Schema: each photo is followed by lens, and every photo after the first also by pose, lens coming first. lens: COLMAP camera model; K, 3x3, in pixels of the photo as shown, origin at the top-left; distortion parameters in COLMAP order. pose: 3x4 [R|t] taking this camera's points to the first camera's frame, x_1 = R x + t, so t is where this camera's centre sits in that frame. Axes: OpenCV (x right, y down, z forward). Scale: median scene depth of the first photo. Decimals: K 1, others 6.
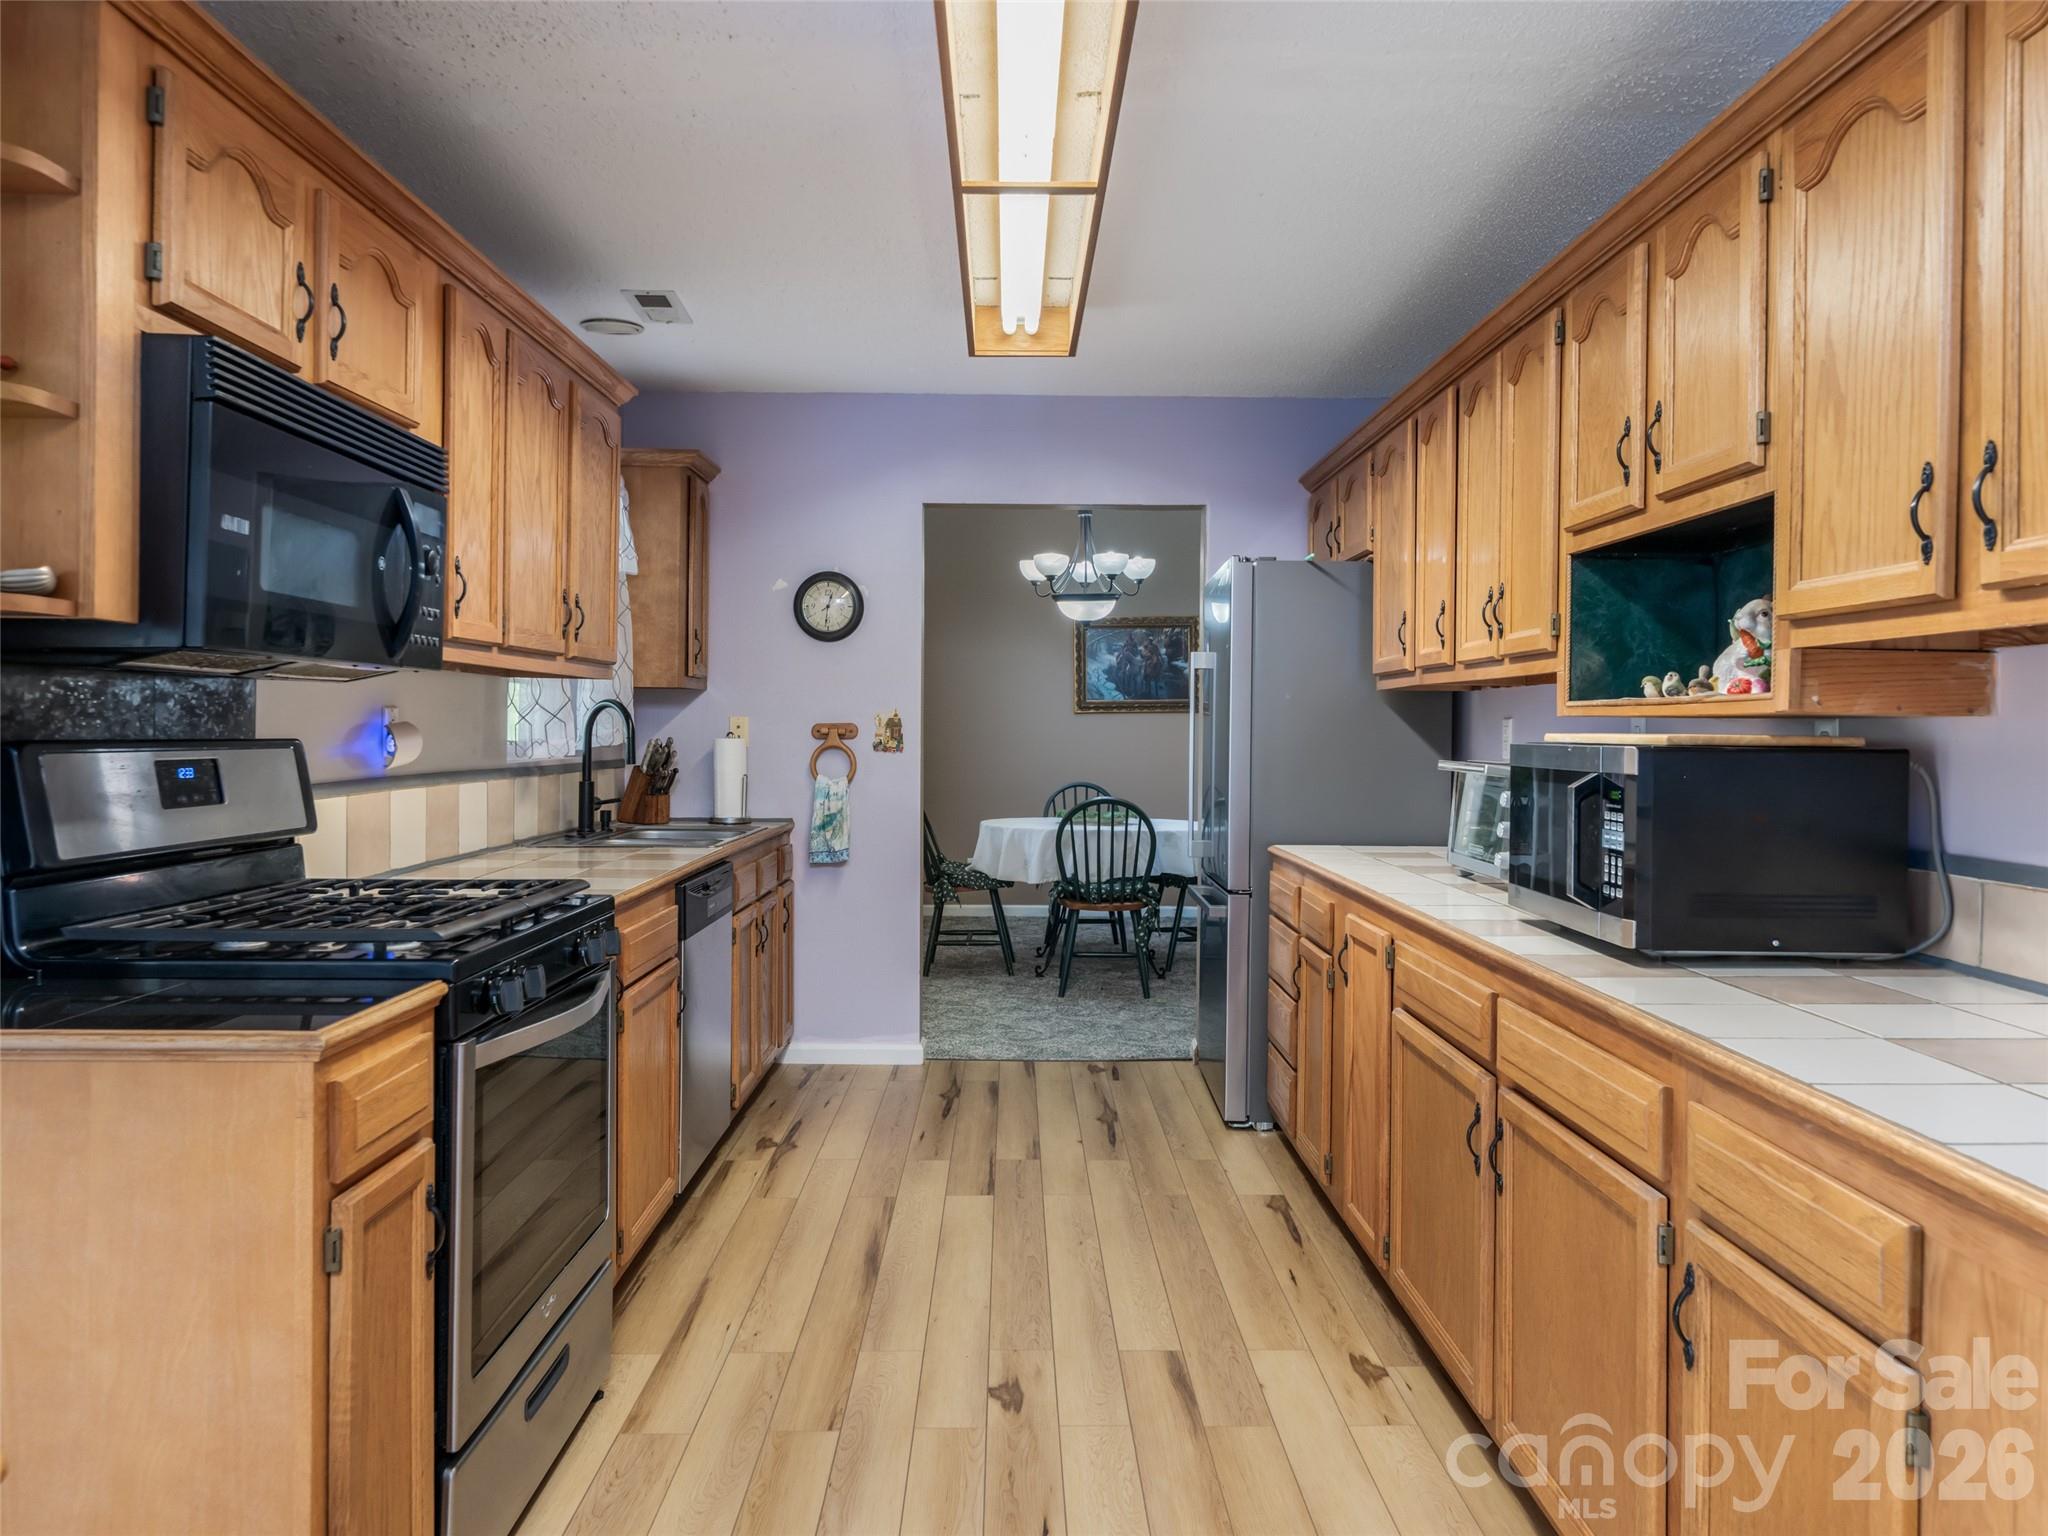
lens RADIAL K [[1255.2, 0, 1024.7], [0, 1255.2, 755.8], [0, 0, 1]] dist [0.000014, -0.000018]
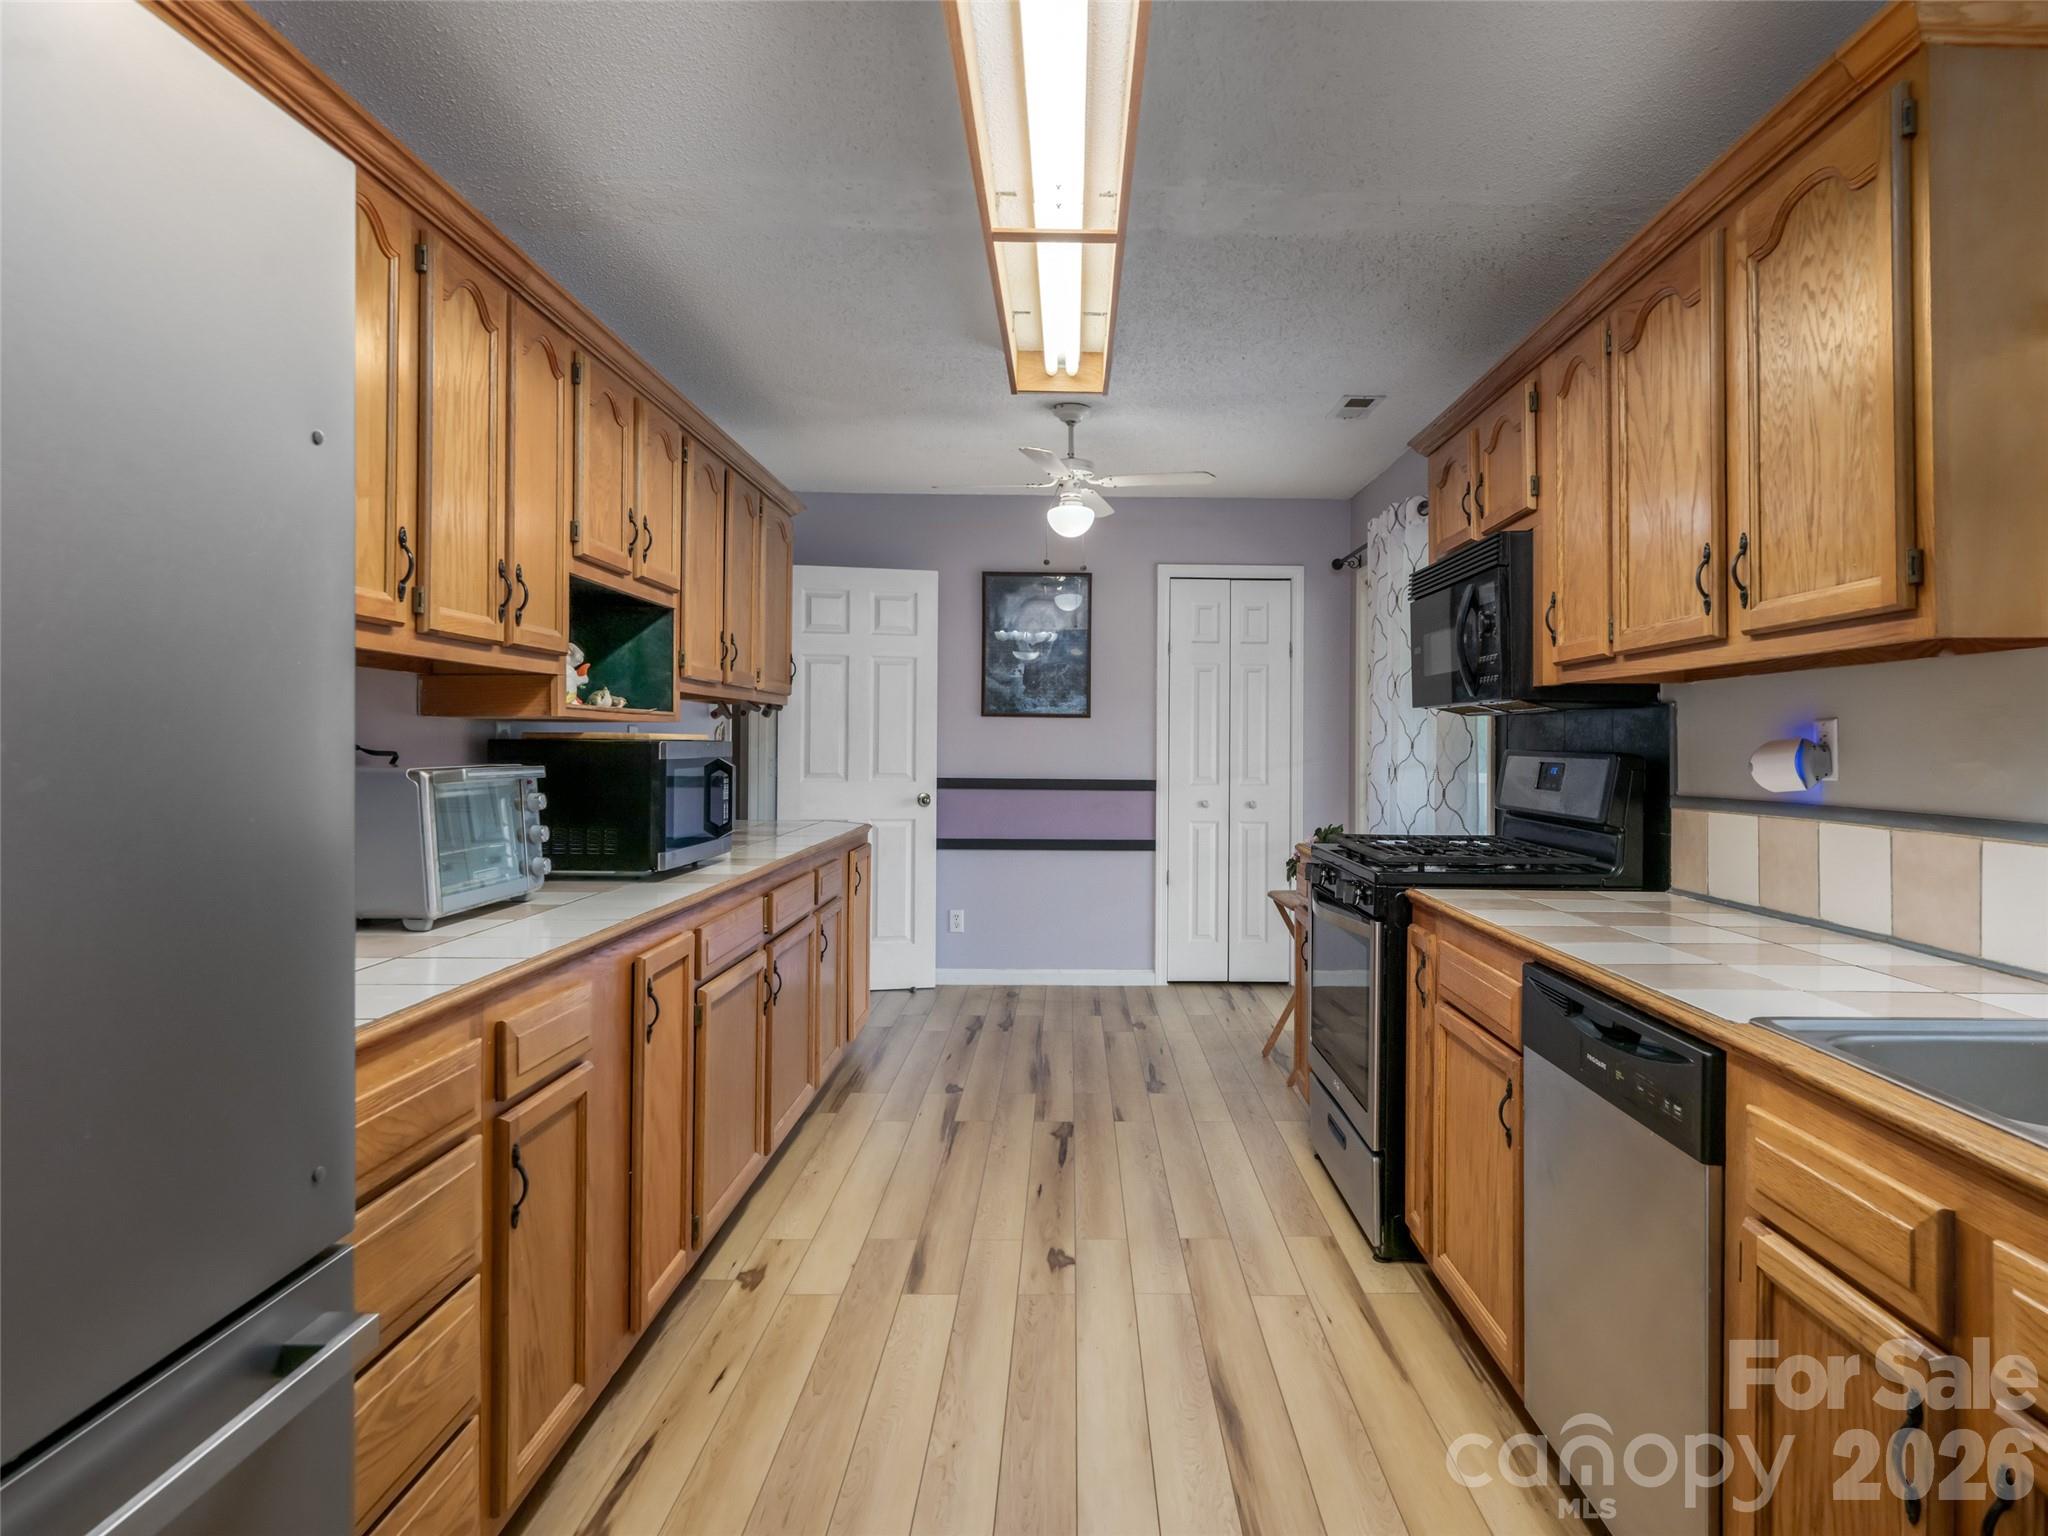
lens RADIAL K [[1217.1, 0, 1026.7], [0, 1217.1, 750.6], [0, 0, 1]] dist [-0.001310, -0.000245]
pose [[-0.998678, -0.015367, 0.049049, -0.030955], [-0.014000, 0.999507, 0.028093, -0.038006], [-0.049457, 0.027369, -0.998401, 2.085530]]
